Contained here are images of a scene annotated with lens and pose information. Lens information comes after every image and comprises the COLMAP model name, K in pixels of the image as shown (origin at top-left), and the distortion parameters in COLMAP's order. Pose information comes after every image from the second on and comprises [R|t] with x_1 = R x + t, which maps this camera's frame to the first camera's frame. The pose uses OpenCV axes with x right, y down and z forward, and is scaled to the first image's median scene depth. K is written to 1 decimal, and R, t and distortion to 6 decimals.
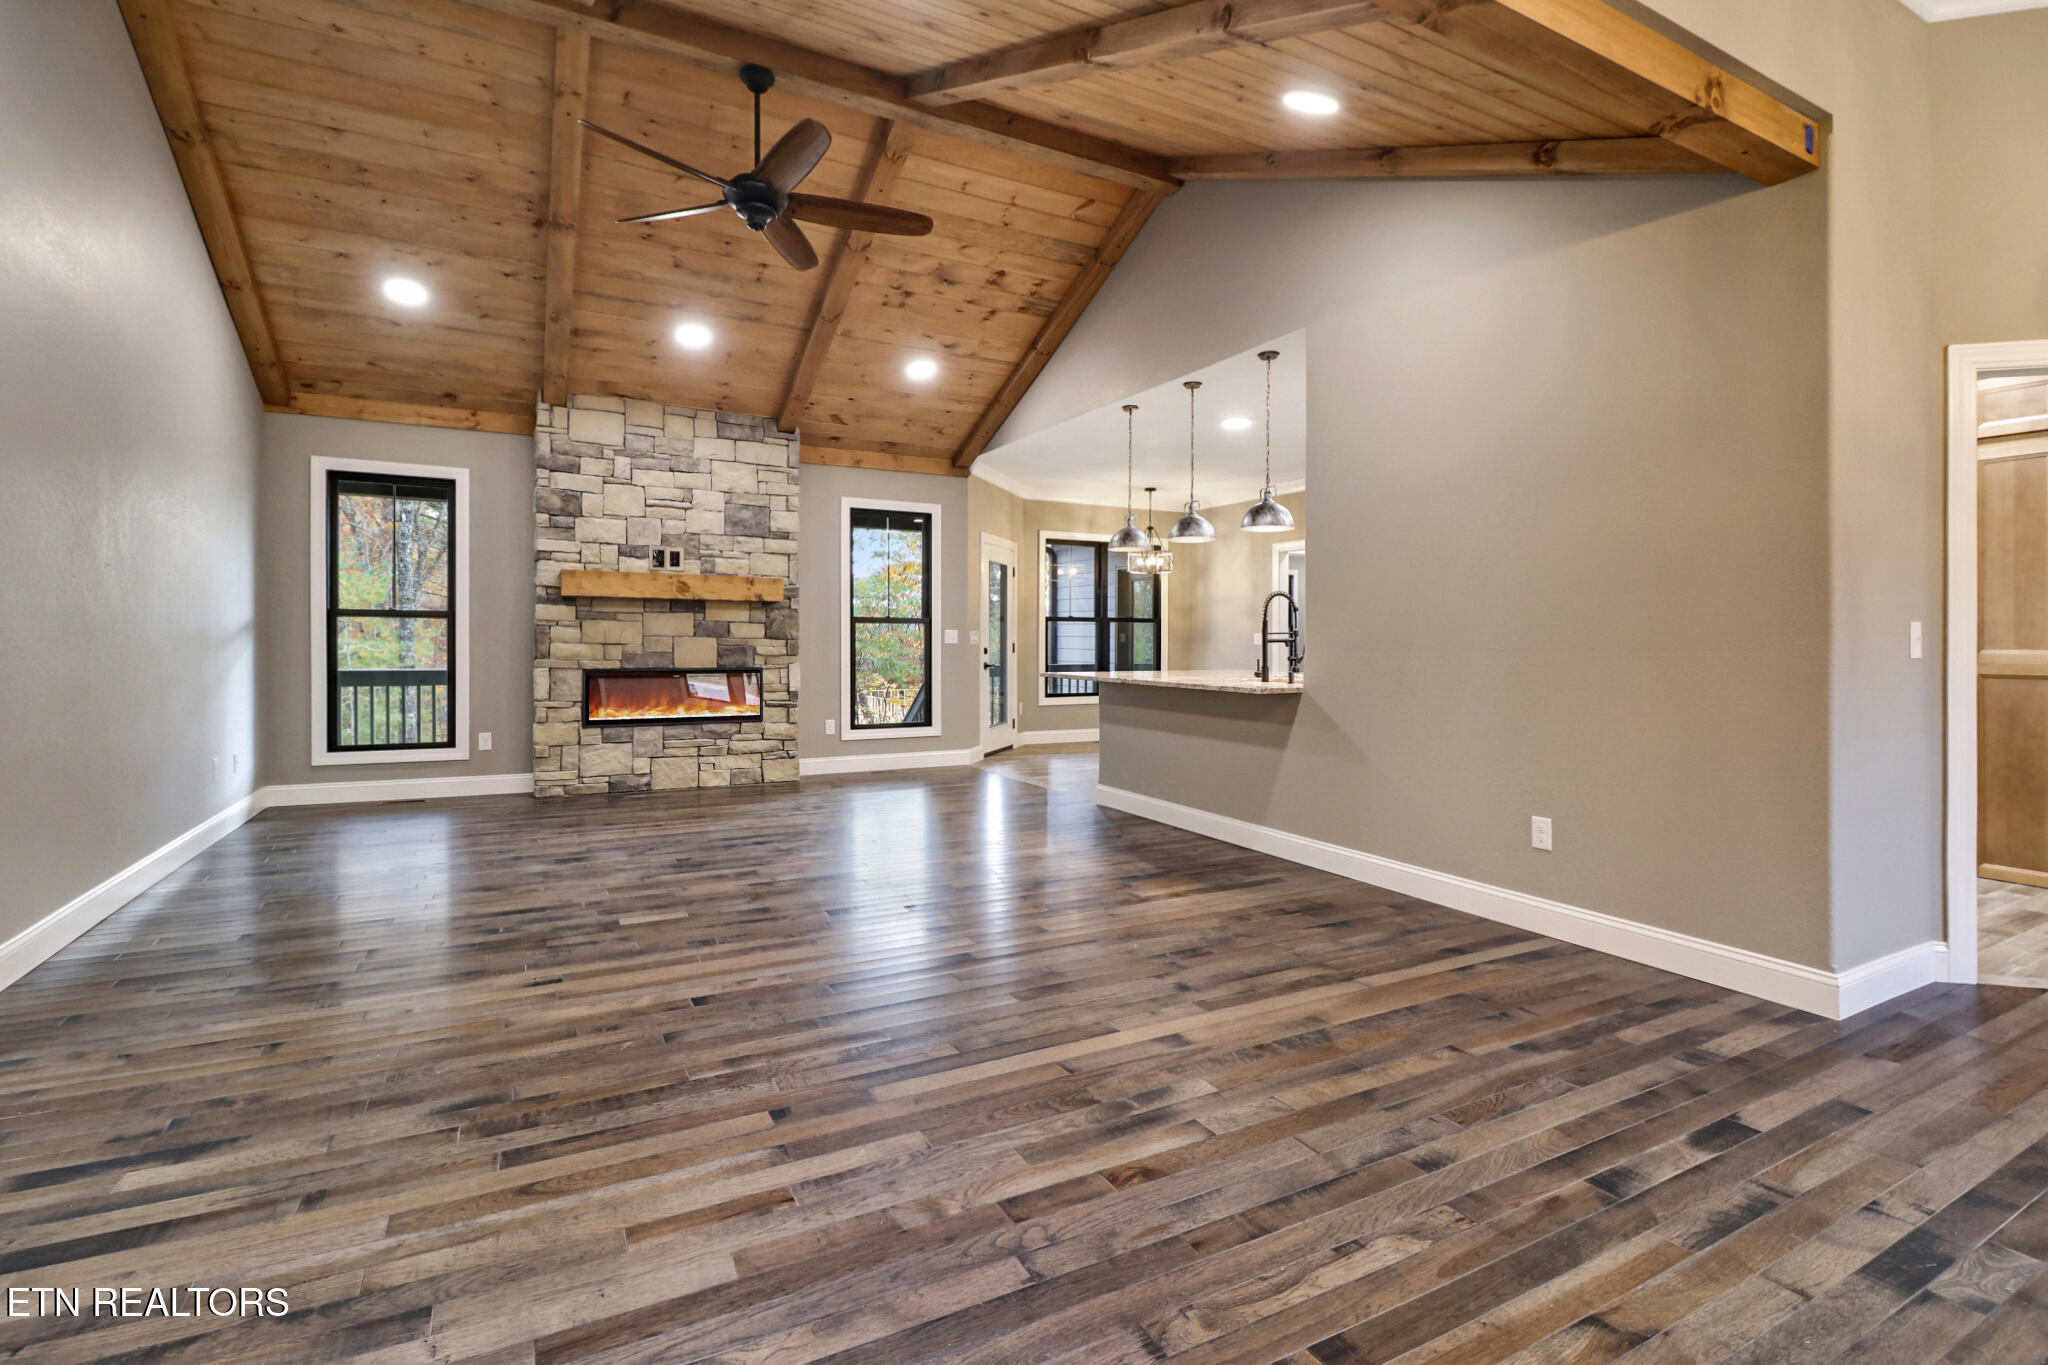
lens RADIAL K [[949.7, 0, 1039.5], [0, 949.7, 647.1], [0, 0, 1]] dist [0.010817, -0.015857]
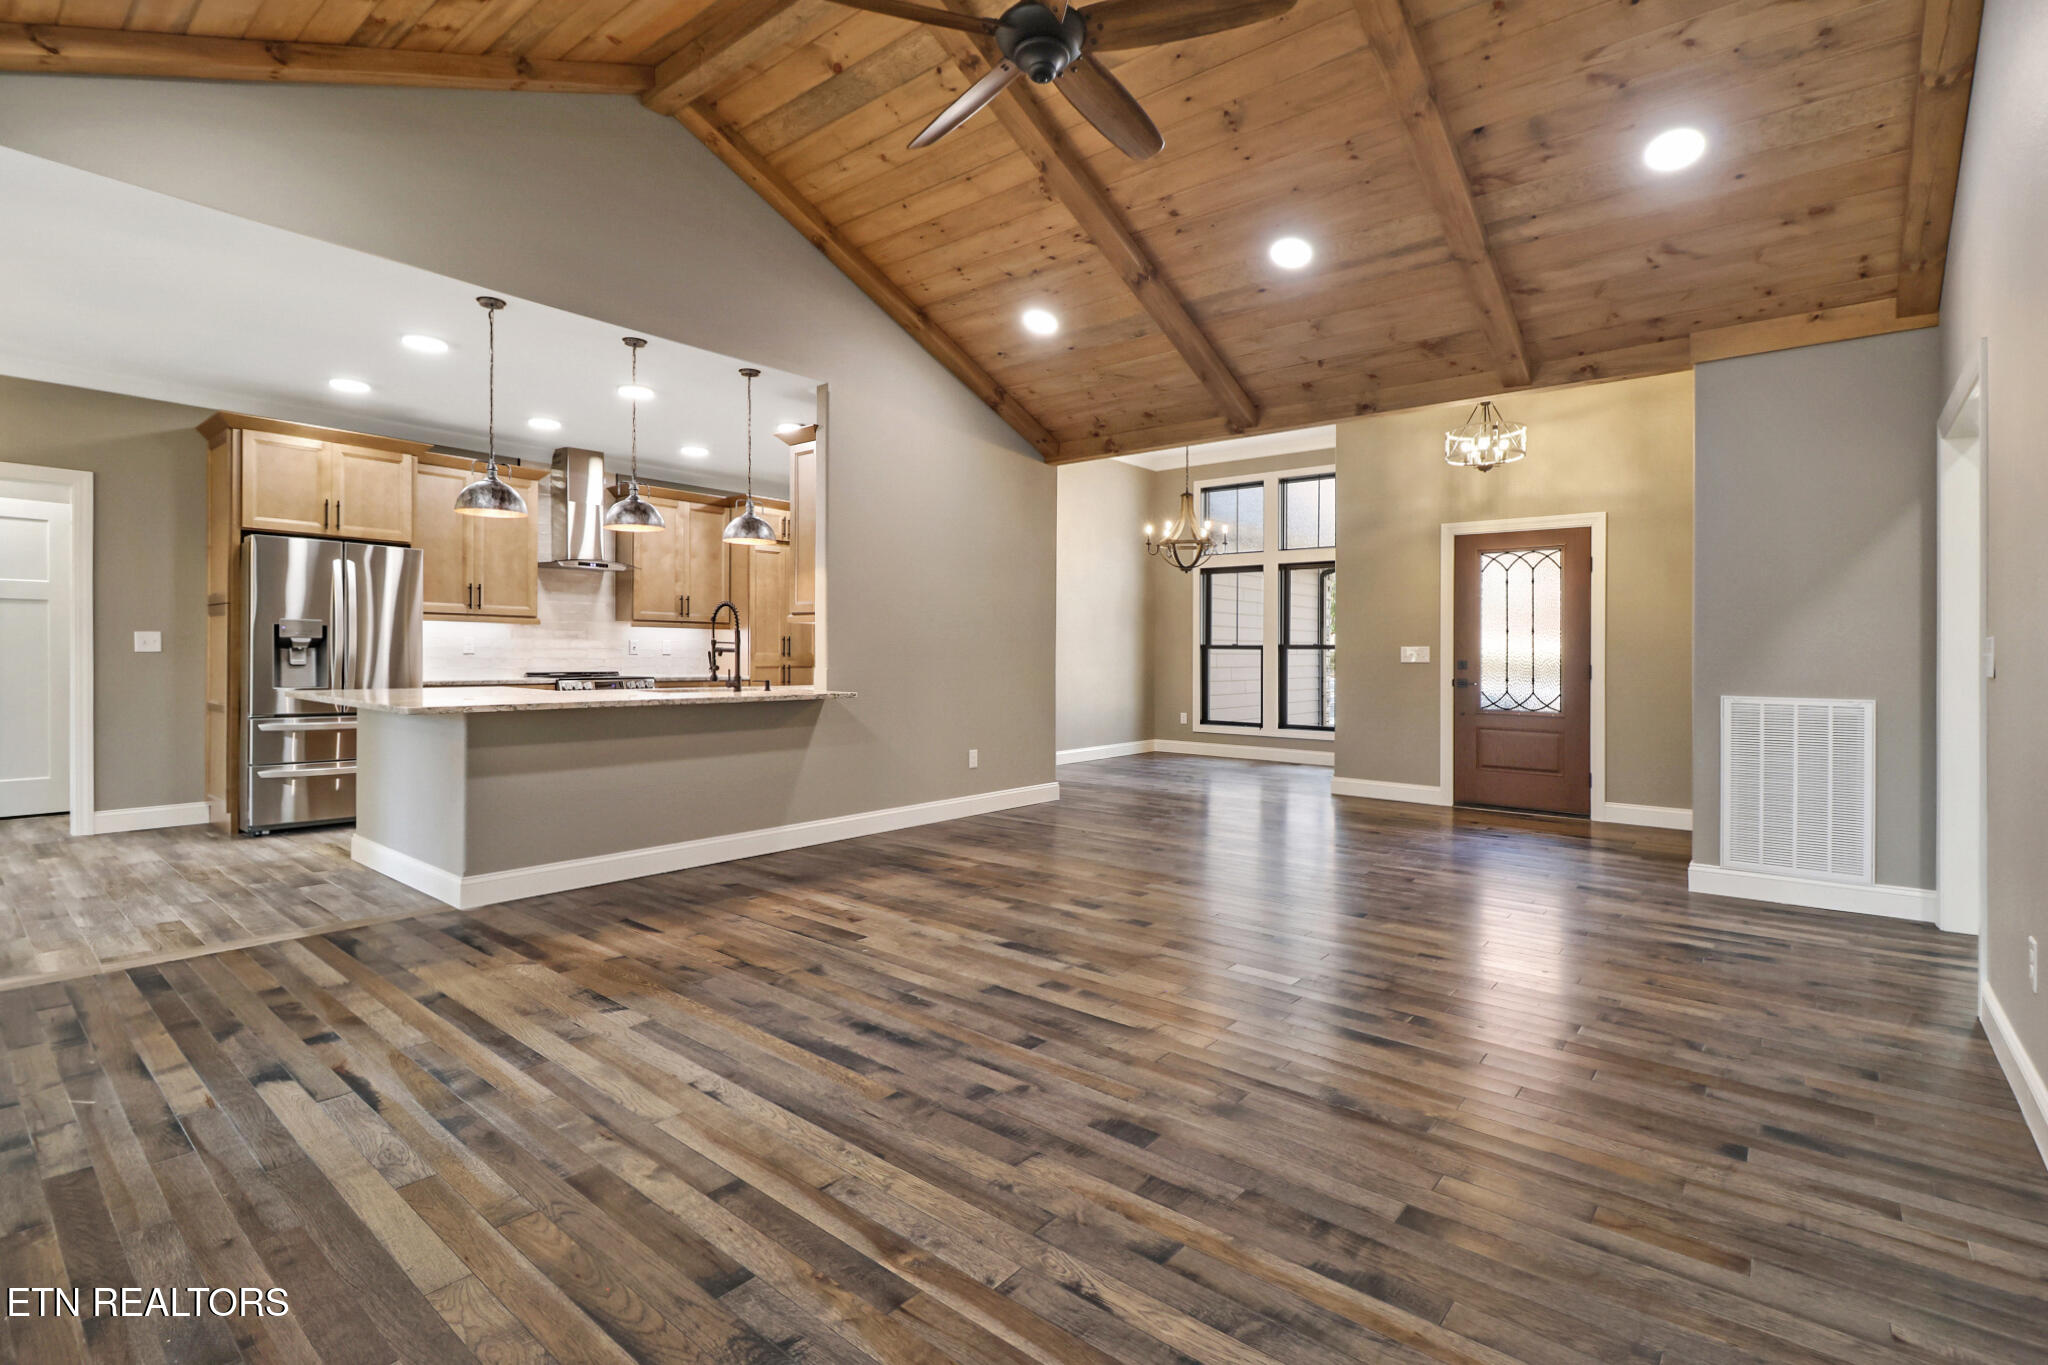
lens RADIAL K [[943.9, 0, 1031.1], [0, 943.9, 666.6], [0, 0, 1]] dist [0.005305, -0.016326]
pose [[-0.374804, -0.023159, 0.926815, -0.636387], [-0.004296, 0.999721, 0.023243, -0.010930], [-0.927094, 0.004730, -0.374799, 0.859481]]
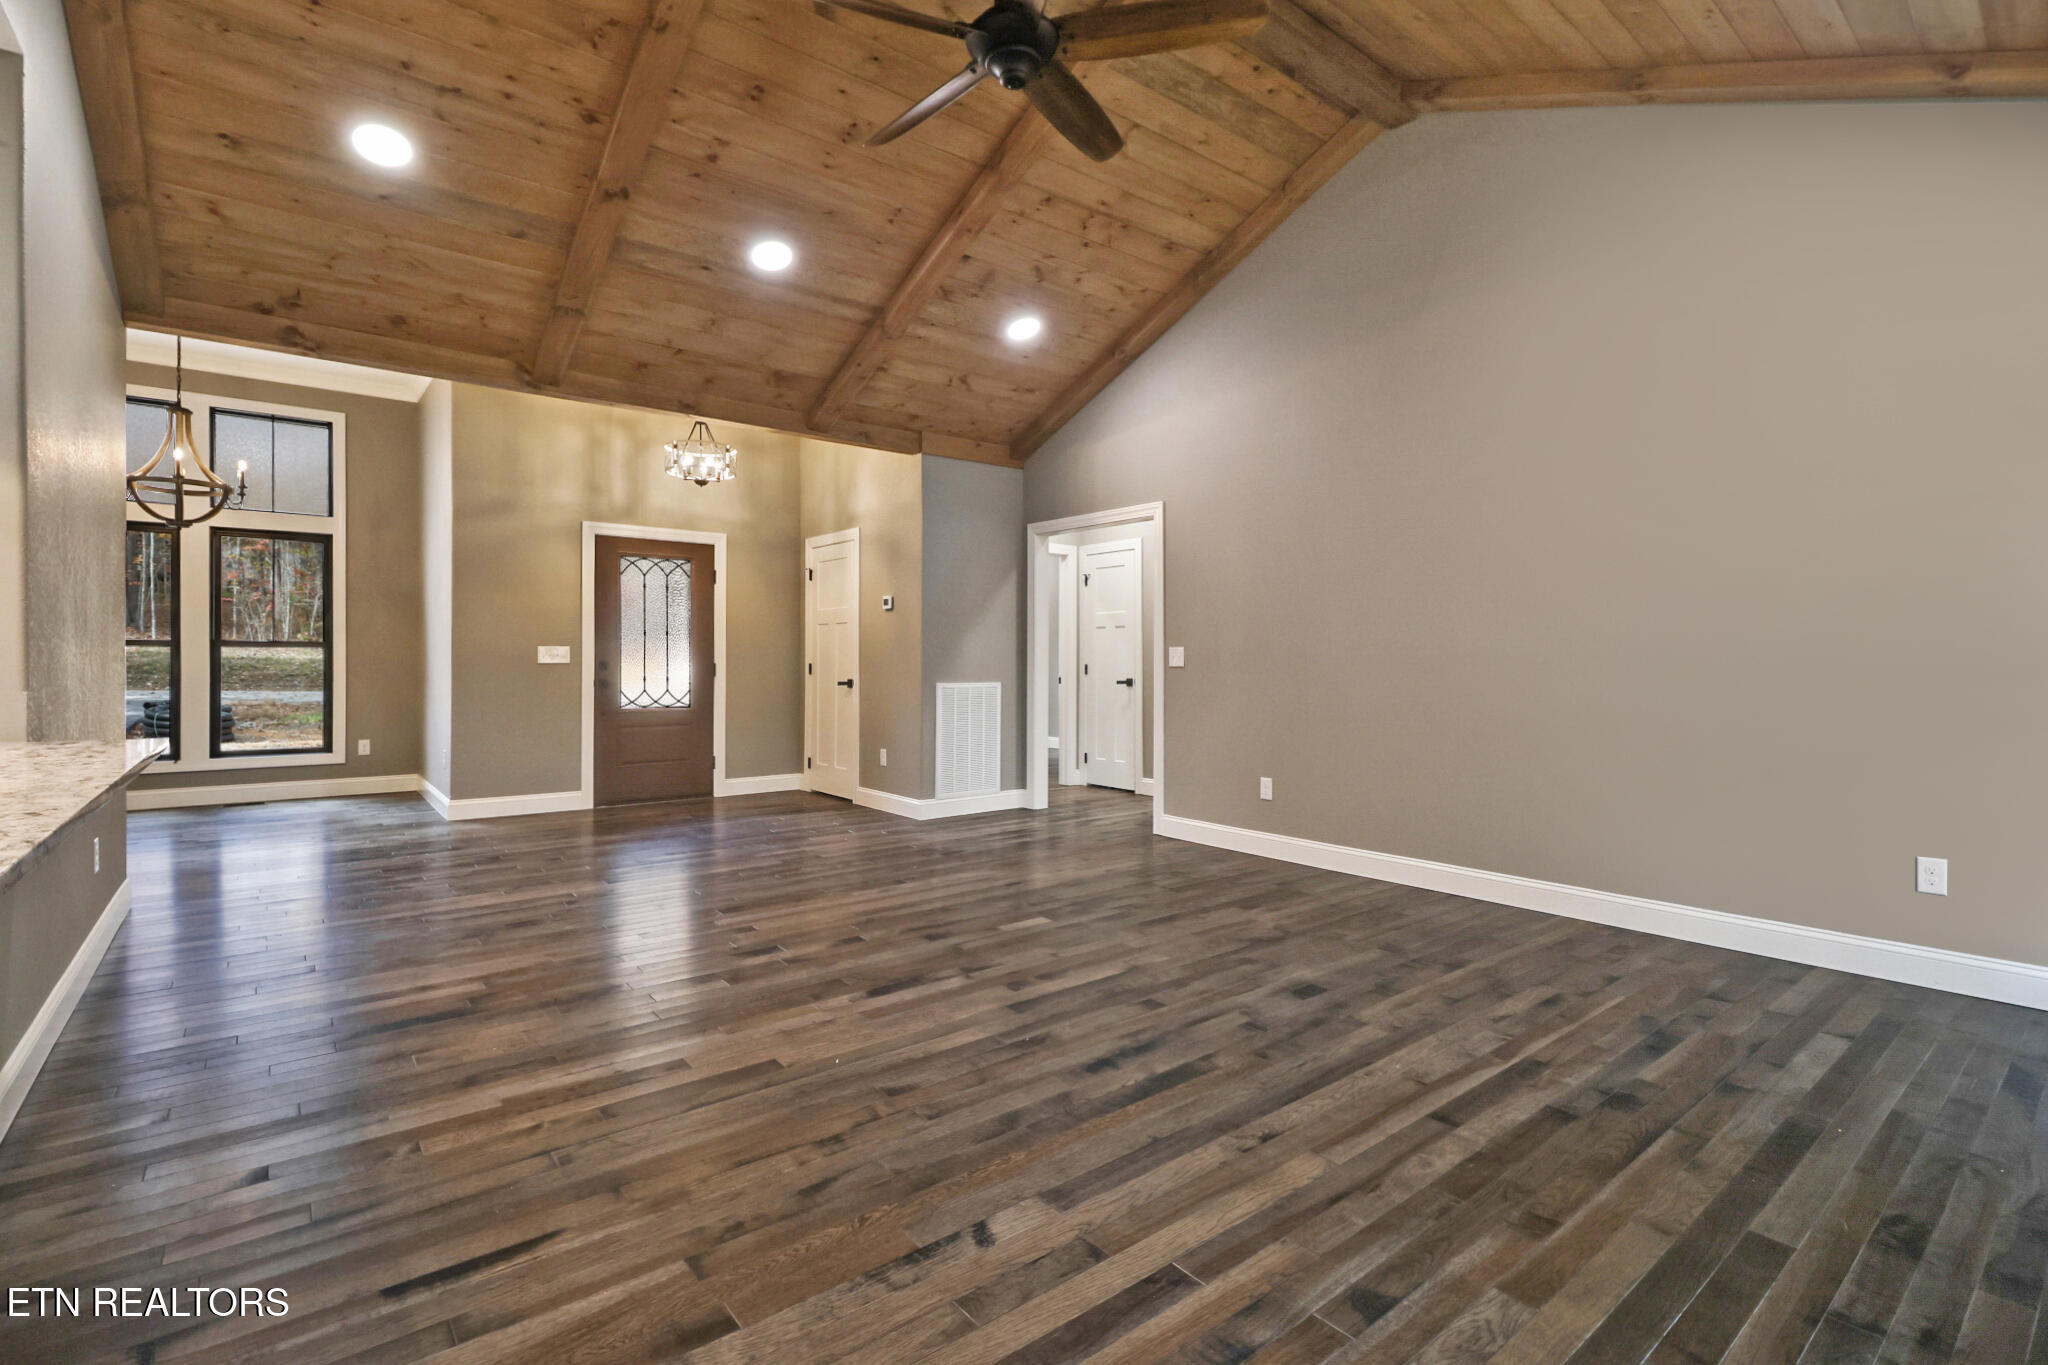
lens RADIAL K [[948.9, 0, 1040.2], [0, 948.9, 656.4], [0, 0, 1]] dist [0.014594, -0.016557]
pose [[-0.982660, -0.011287, -0.185073, -0.123970], [-0.011975, 0.999925, 0.002601, -0.008746], [0.185030, 0.004772, -0.982721, 1.149183]]
